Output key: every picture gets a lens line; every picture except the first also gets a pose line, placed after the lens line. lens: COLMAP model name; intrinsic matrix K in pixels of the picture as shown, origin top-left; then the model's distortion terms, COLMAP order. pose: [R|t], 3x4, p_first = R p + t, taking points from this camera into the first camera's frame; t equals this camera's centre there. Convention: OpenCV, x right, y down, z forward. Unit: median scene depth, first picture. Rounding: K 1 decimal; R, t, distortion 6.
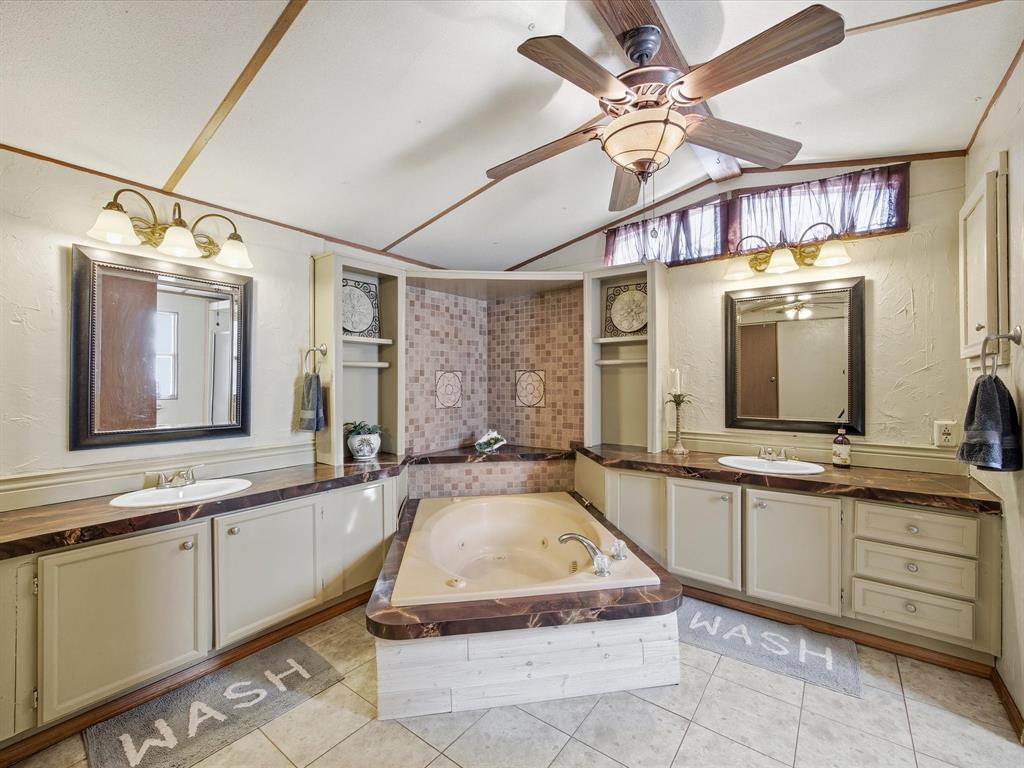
lens RADIAL K [[446.1, 0, 512.4], [0, 446.1, 381.1], [0, 0, 1]] dist [0.001662, 0.000266]
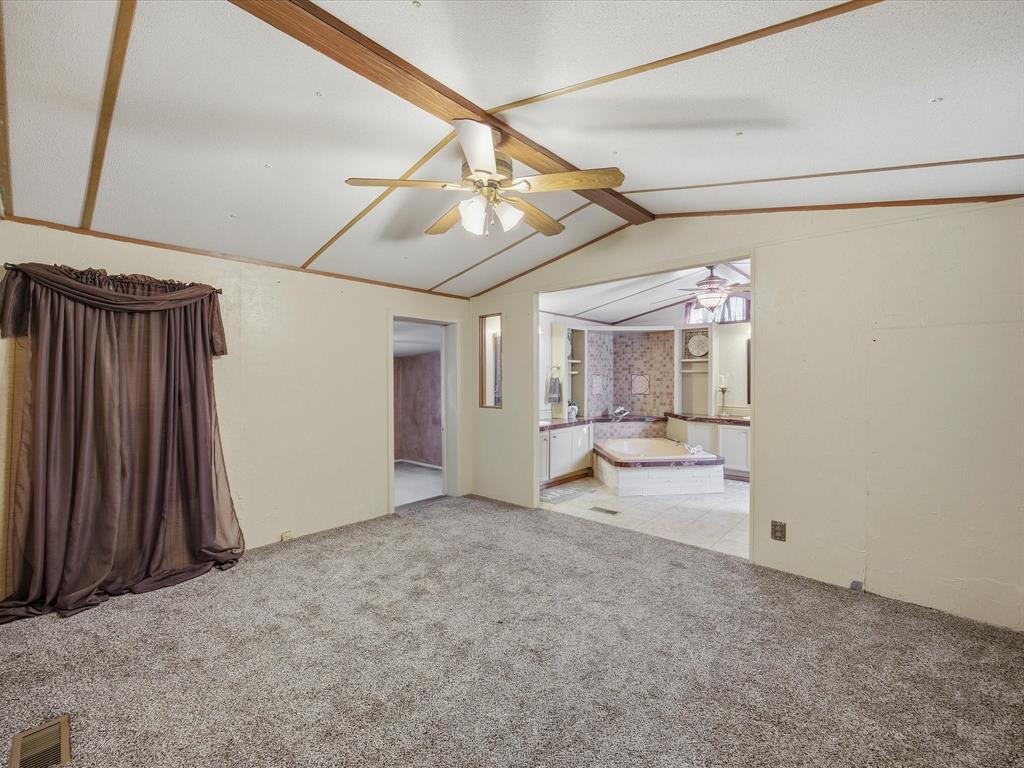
lens RADIAL K [[446.1, 0, 510.3], [0, 446.1, 383.5], [0, 0, 1]] dist [0.001662, 0.000266]
pose [[0.996609, 0.004247, -0.082168, -0.383222], [-0.002777, 0.999834, 0.017996, -0.021059], [0.082231, -0.017707, 0.996456, -0.986966]]
